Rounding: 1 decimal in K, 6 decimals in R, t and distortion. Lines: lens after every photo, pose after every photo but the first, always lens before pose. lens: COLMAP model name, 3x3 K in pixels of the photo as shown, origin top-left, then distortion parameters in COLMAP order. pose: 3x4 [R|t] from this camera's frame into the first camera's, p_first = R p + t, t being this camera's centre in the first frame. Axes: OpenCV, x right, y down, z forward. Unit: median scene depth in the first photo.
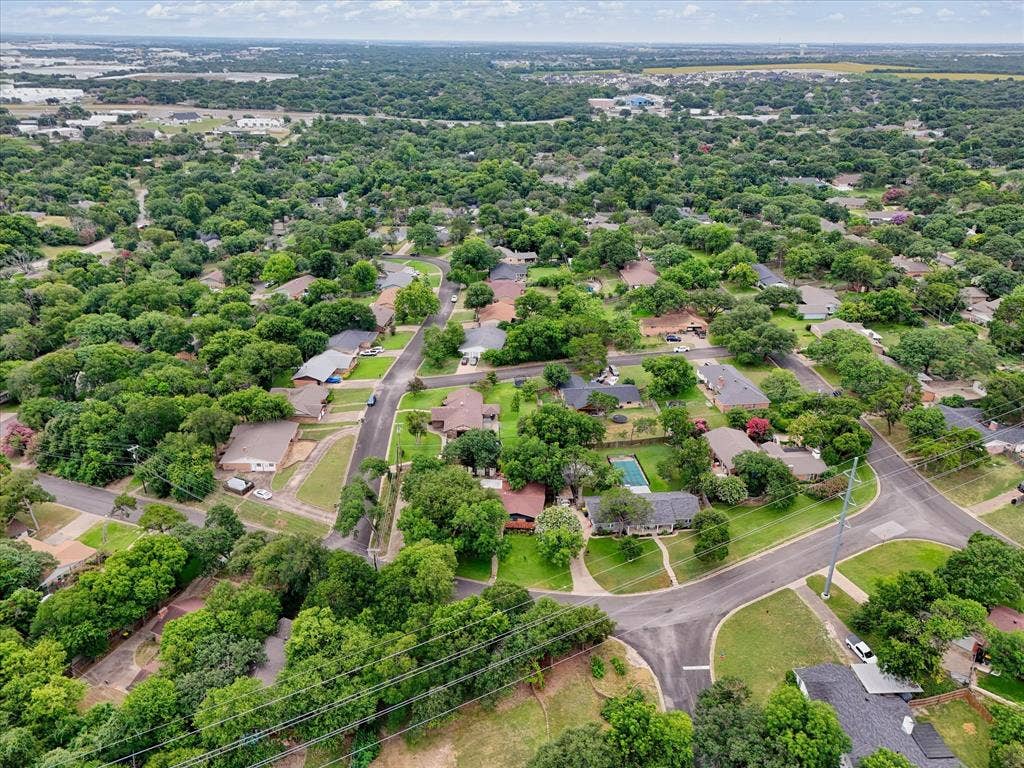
lens RADIAL K [[749.9, 0, 512.0], [0, 749.9, 384.0], [0, 0, 1]] dist [0.050730, -0.042468]
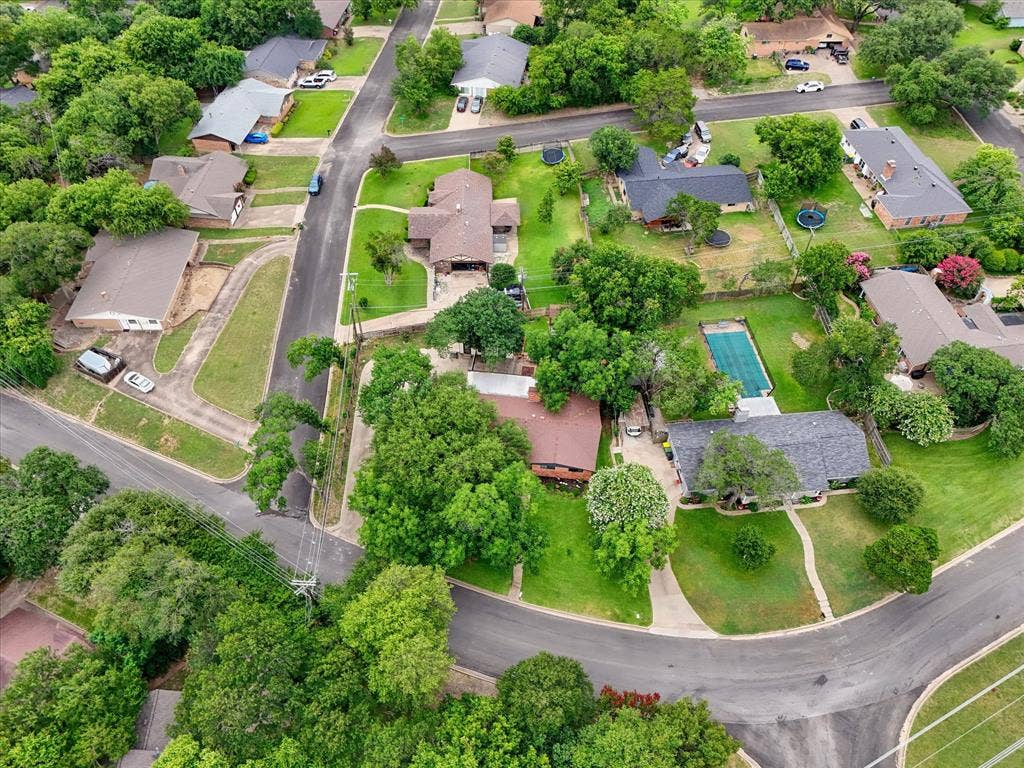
lens RADIAL K [[749.9, 0, 512.0], [0, 749.9, 384.0], [0, 0, 1]] dist [0.050730, -0.042468]
pose [[0.999951, 0.009831, -0.001395, -0.020537], [-0.008311, 0.905500, 0.424265, -0.100877], [0.005434, -0.424232, 0.905537, 0.374286]]
